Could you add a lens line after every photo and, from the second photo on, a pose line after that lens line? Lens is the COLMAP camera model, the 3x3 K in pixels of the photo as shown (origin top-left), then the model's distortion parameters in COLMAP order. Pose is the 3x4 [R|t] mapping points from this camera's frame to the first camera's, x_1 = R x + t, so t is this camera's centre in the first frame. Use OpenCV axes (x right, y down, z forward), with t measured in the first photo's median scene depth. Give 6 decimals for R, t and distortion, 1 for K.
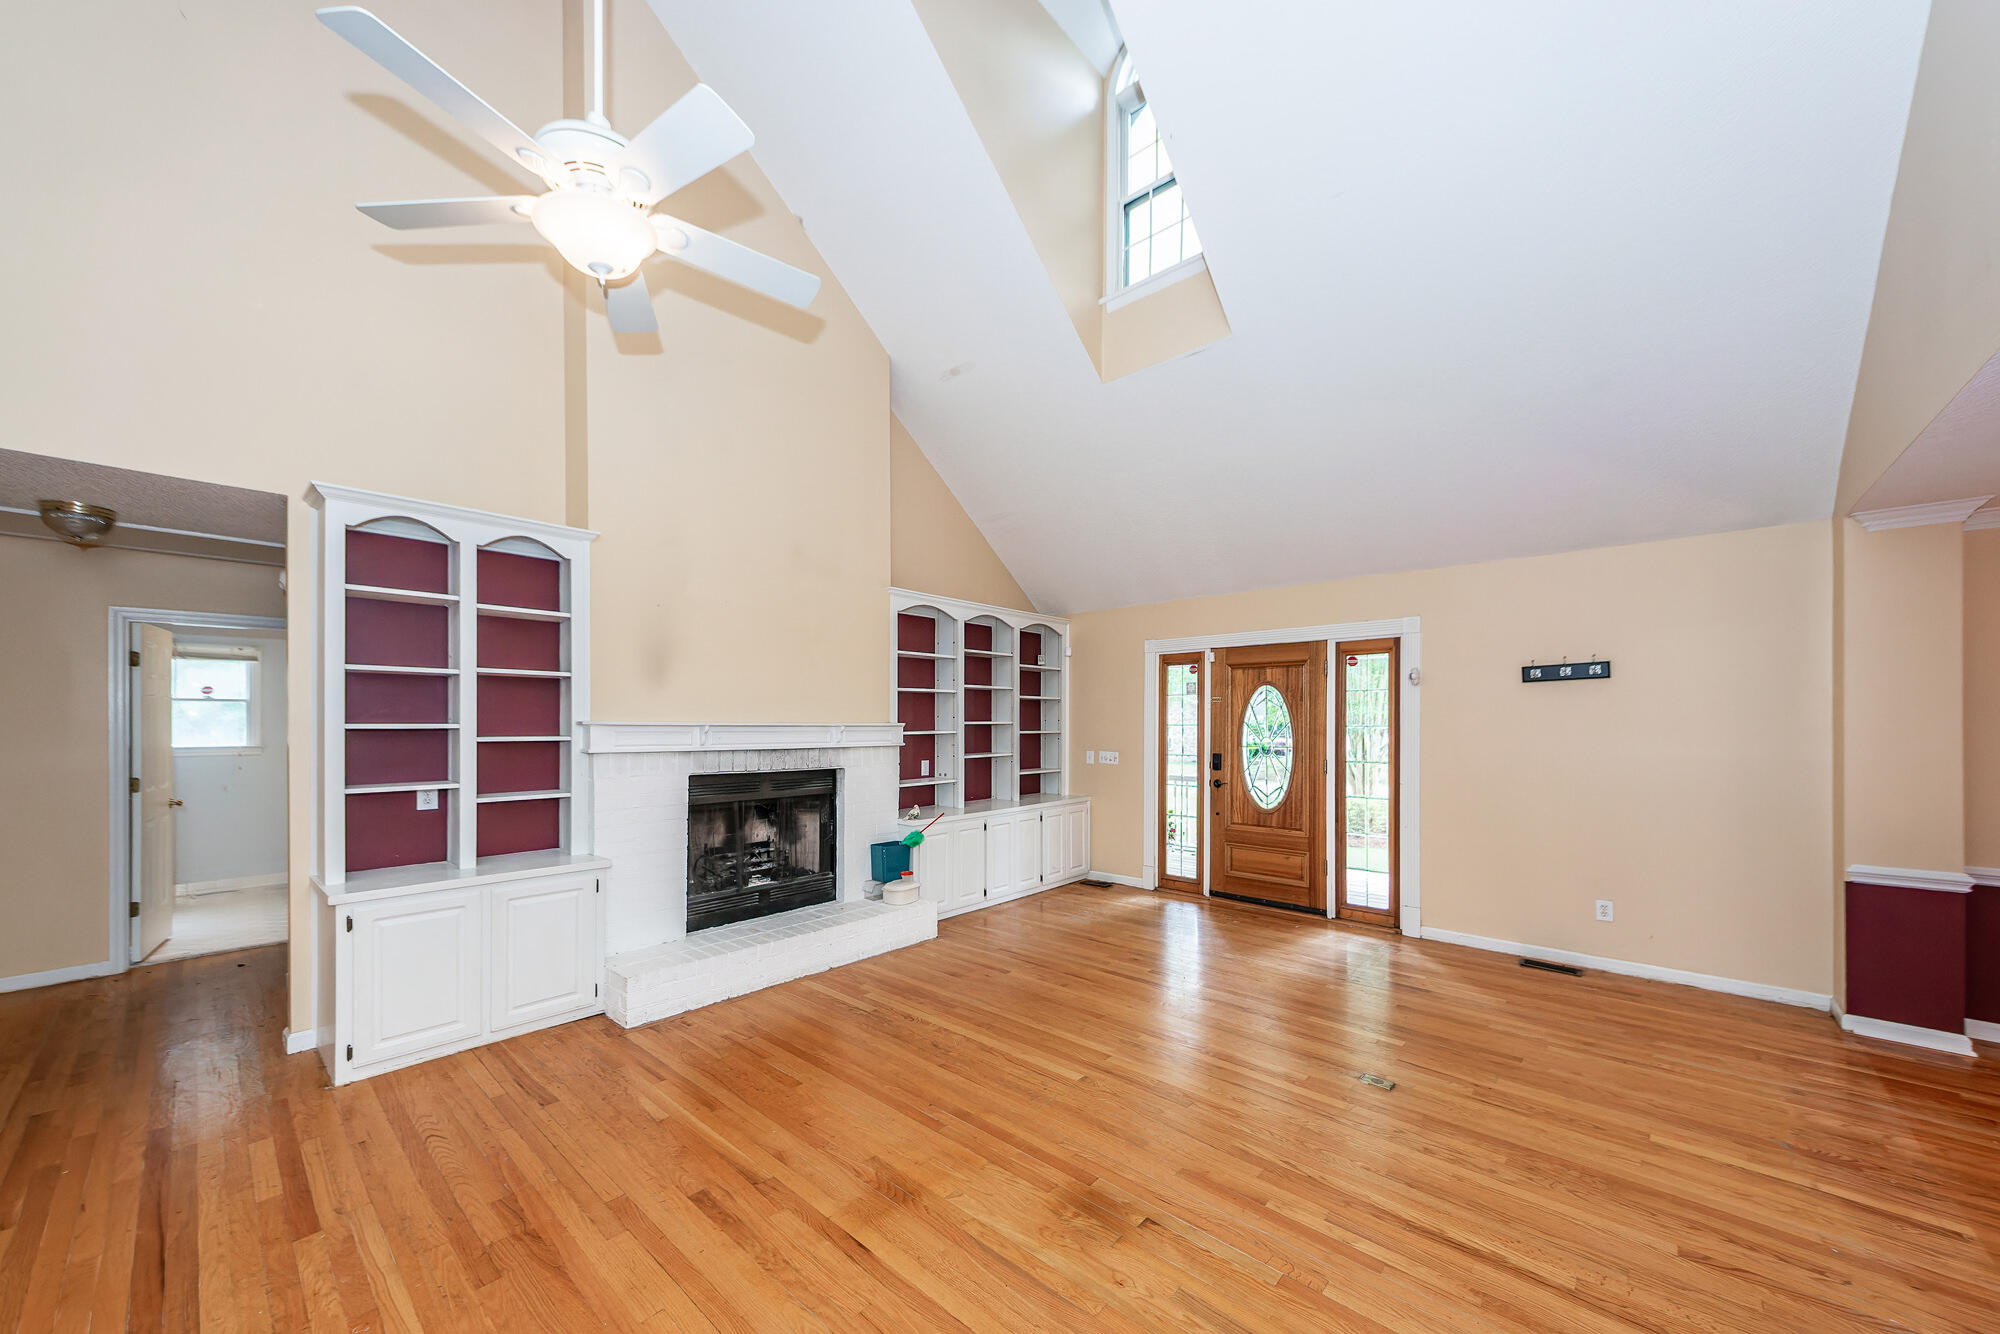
lens RADIAL K [[705.6, 0, 999.9], [0, 705.6, 723.0], [0, 0, 1]] dist [-0.000193, -0.000058]
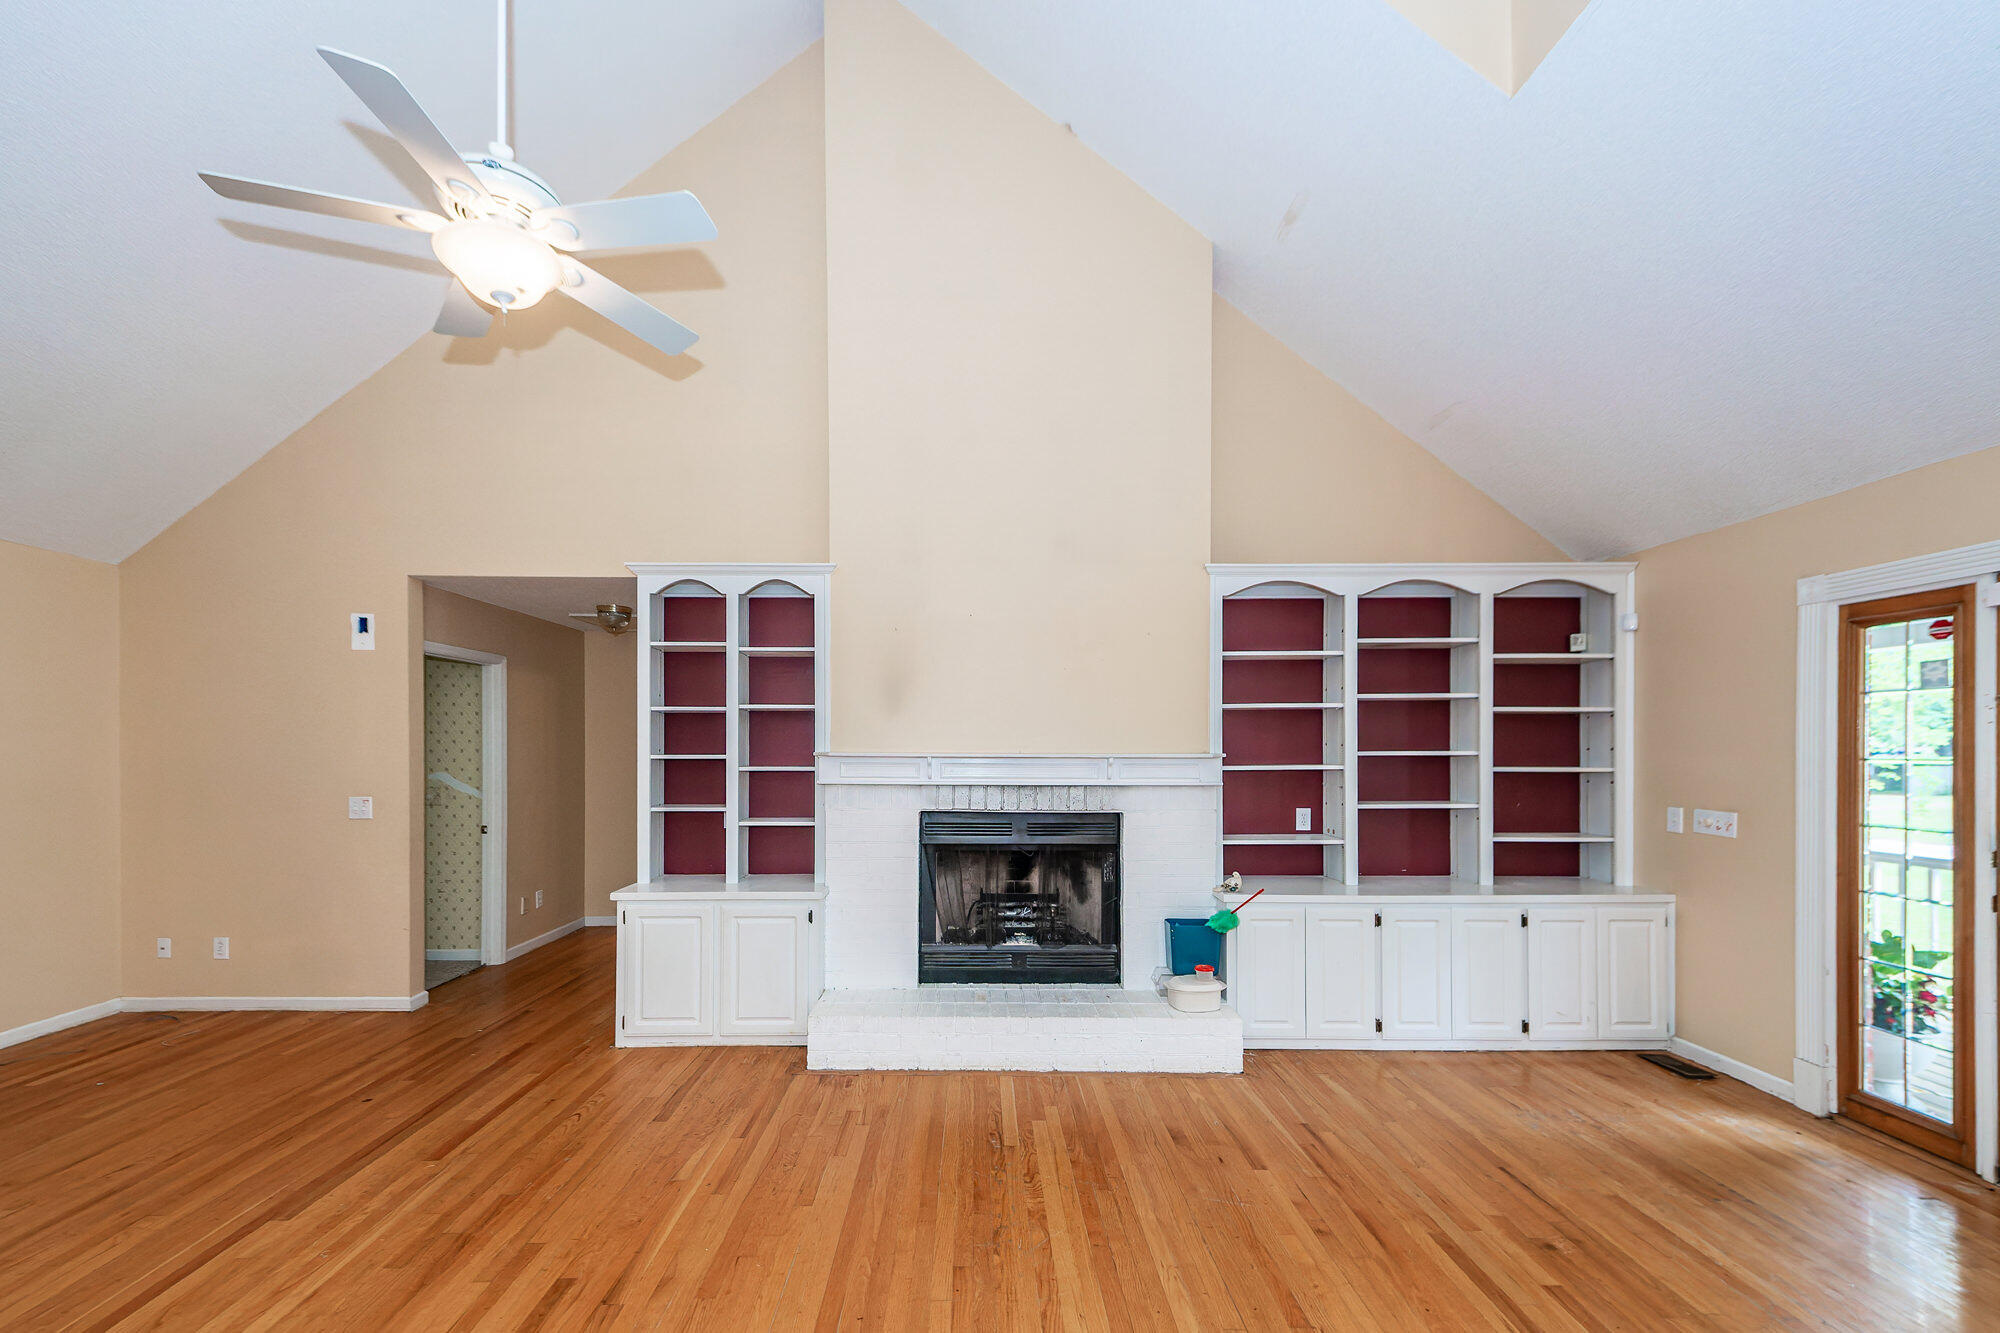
lens RADIAL K [[780.1, 0, 993.2], [0, 780.1, 746.5], [0, 0, 1]] dist [0.011931, -0.000494]
pose [[0.672628, -0.003280, -0.739974, 0.304164], [-0.000039, 0.999990, -0.004467, -0.004160], [0.739981, 0.003033, 0.672621, 0.322307]]
